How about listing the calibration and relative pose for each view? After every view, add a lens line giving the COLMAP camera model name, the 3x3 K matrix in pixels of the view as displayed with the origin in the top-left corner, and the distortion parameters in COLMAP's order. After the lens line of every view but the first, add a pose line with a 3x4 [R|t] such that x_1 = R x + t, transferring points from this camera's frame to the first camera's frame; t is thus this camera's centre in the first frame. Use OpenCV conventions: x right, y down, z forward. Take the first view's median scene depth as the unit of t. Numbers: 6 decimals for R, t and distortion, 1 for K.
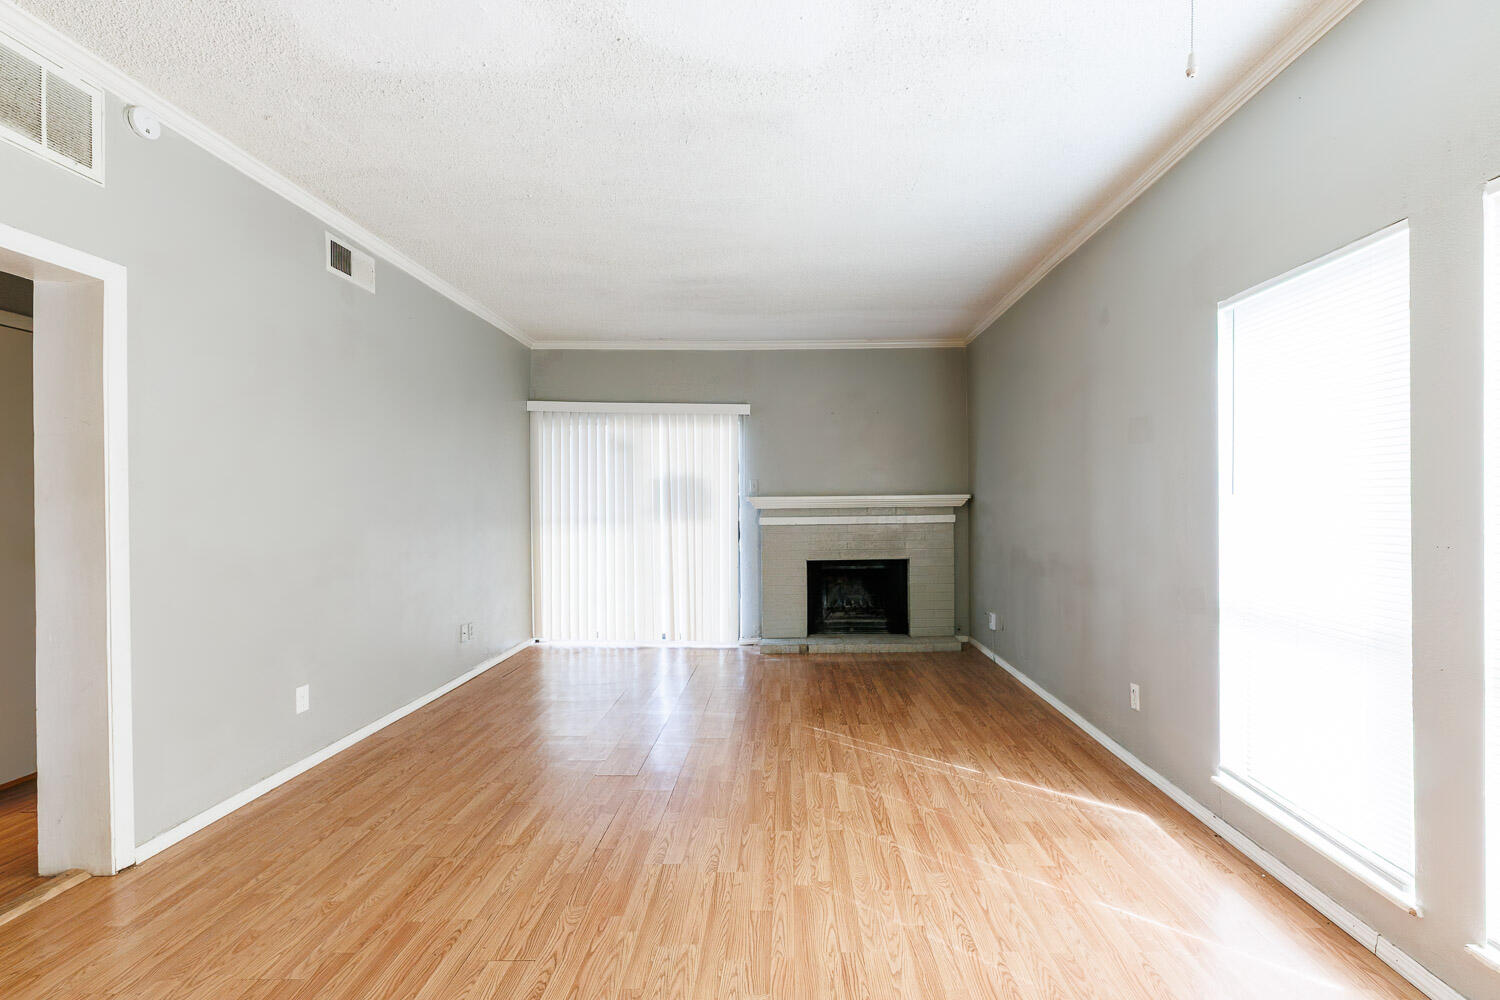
lens RADIAL K [[689.2, 0, 779.4], [0, 689.2, 508.2], [0, 0, 1]] dist [-0.000843, -0.000192]
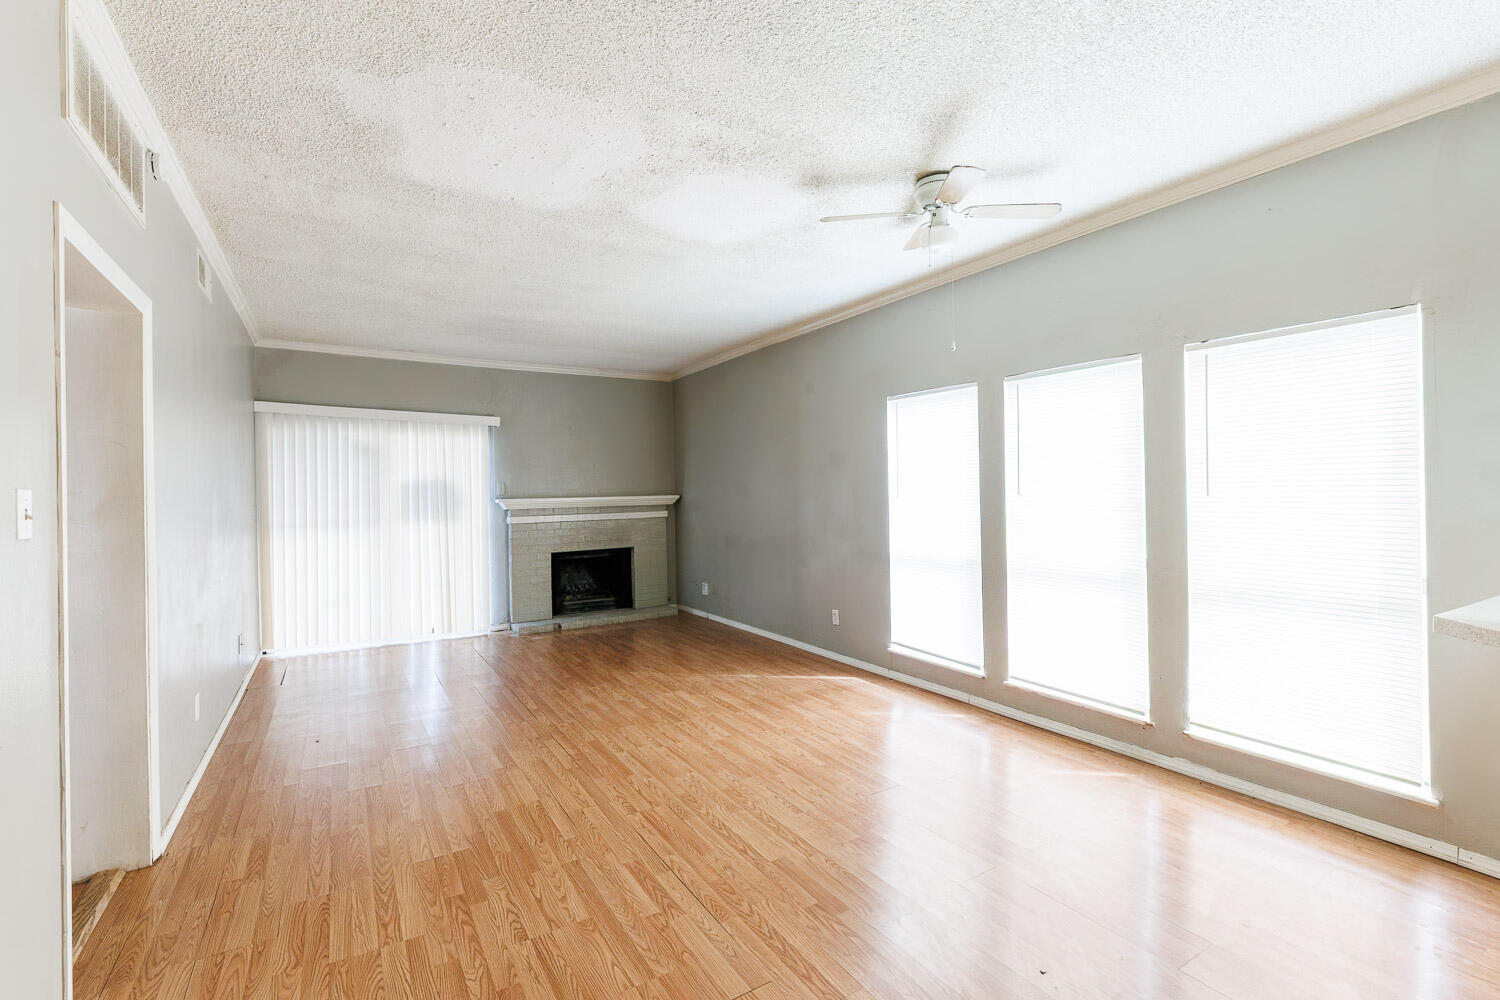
lens RADIAL K [[671.0, 0, 756.8], [0, 671.0, 496.2], [0, 0, 1]] dist [-0.001184, -0.000001]
pose [[0.844029, -0.009682, 0.536210, -0.282218], [0.014542, 0.999883, -0.004836, -0.009846], [-0.536100, 0.011879, 0.844071, -0.155277]]
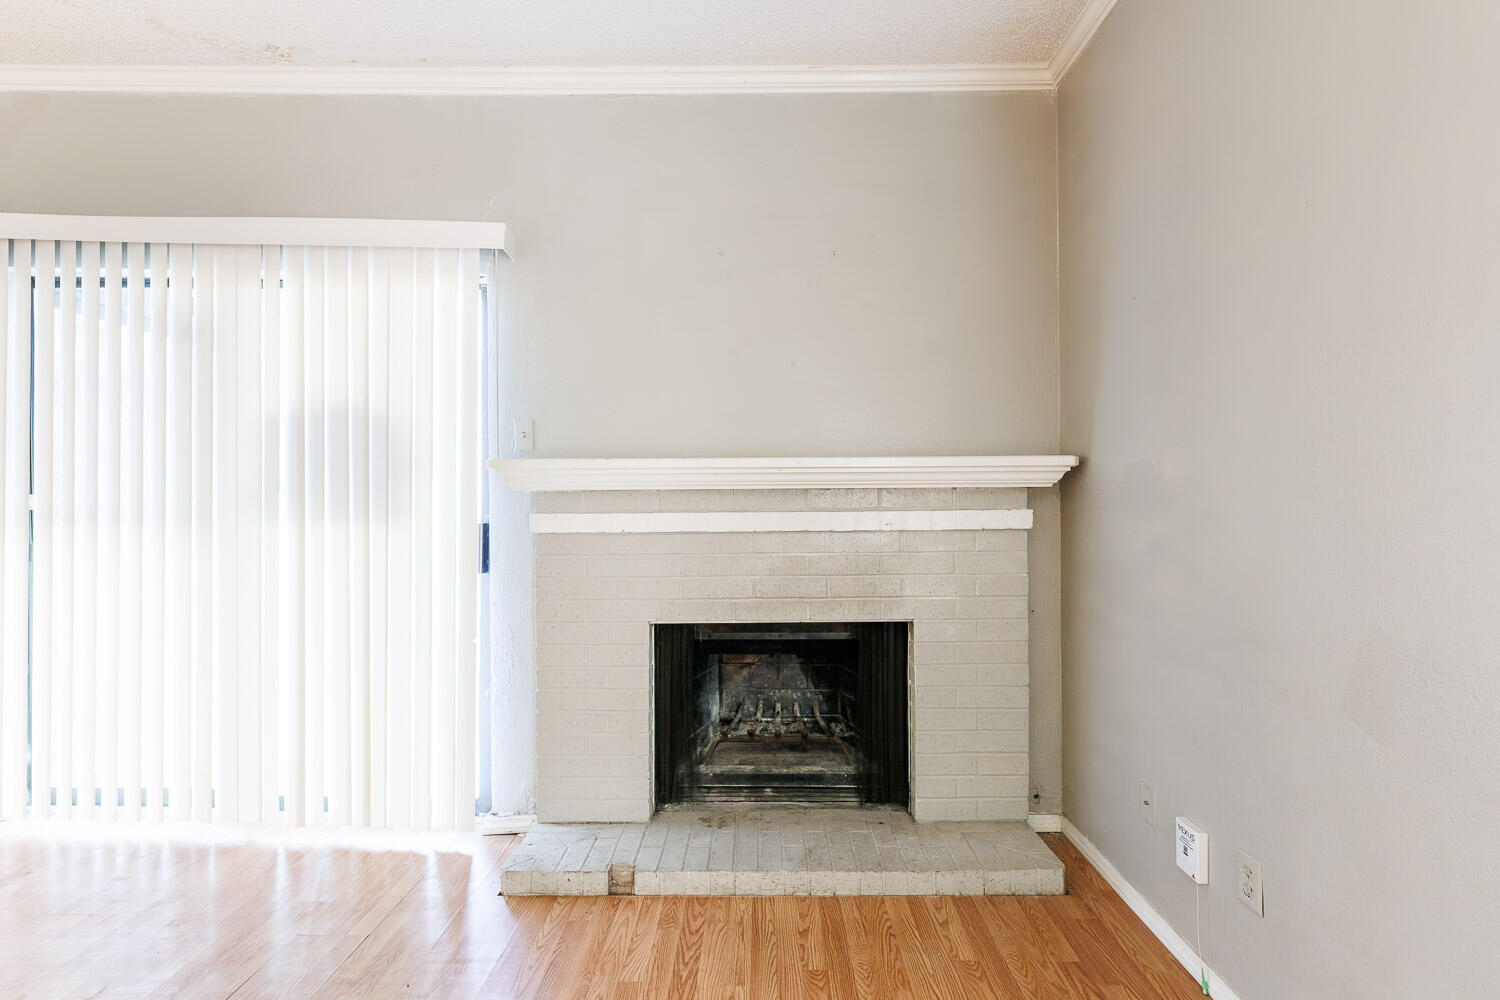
lens RADIAL K [[674.4, 0, 755.7], [0, 674.4, 503.6], [0, 0, 1]] dist [-0.001703, -0.000096]
pose [[0.999974, 0.005661, 0.004372, 0.098539], [-0.005659, 0.999984, -0.000406, 0.007364], [-0.004374, 0.000381, 0.999990, 0.629351]]
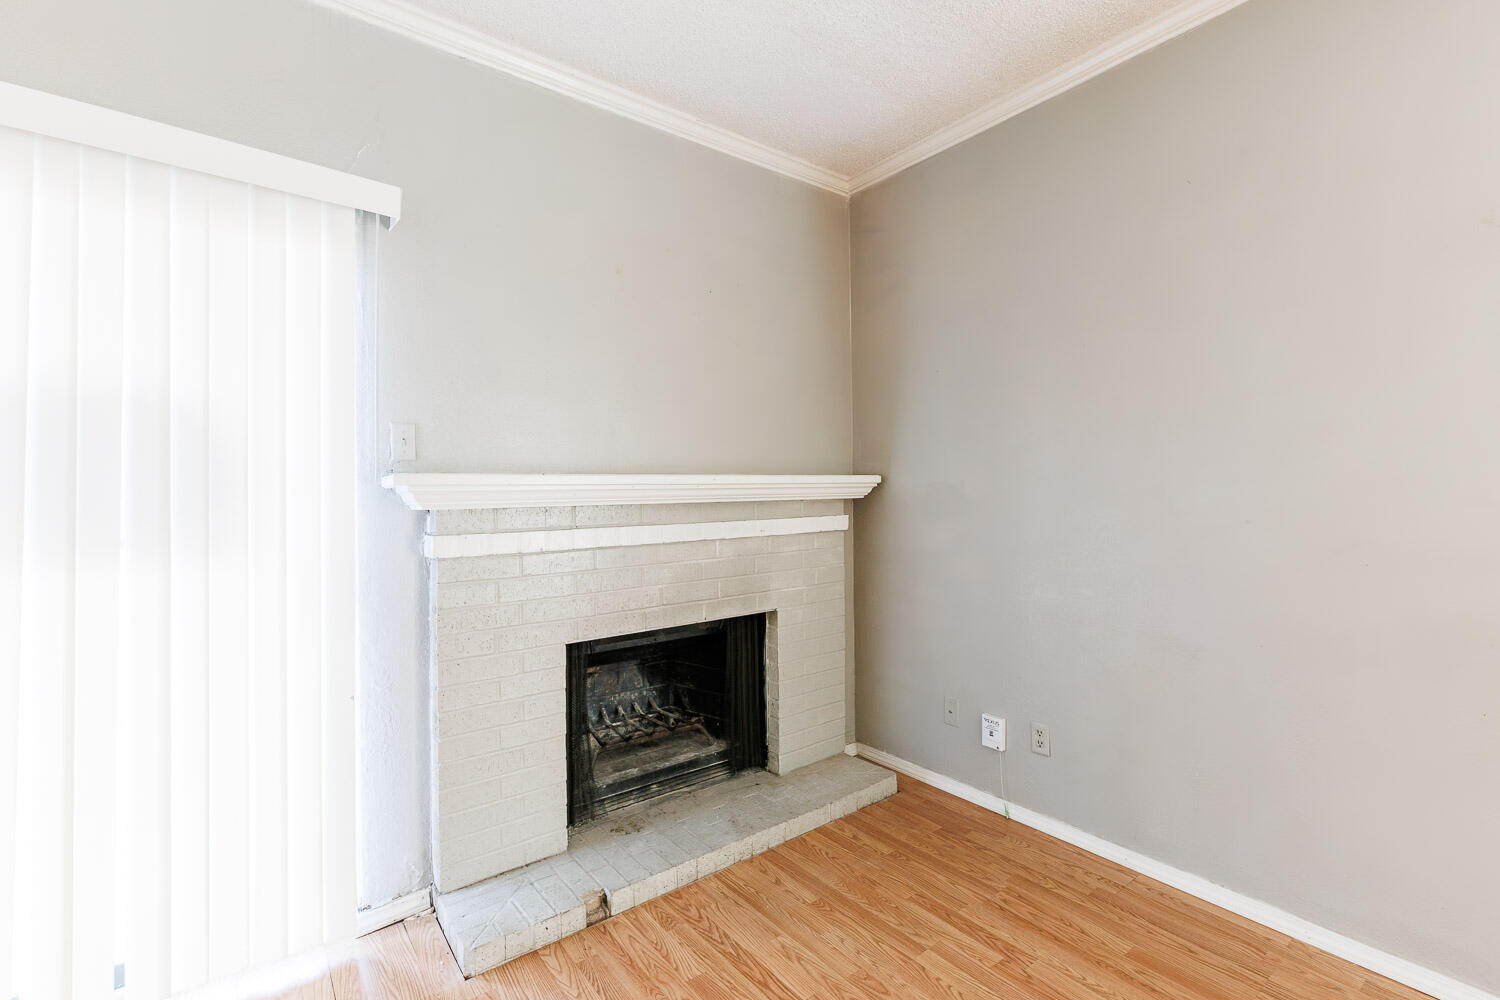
lens RADIAL K [[671.0, 0, 756.8], [0, 671.0, 496.2], [0, 0, 1]] dist [-0.001184, -0.000001]
pose [[0.781955, -0.004772, 0.623317, -0.109874], [0.004744, 0.999987, 0.001705, -0.005758], [-0.623317, 0.001624, 0.781967, 0.660769]]
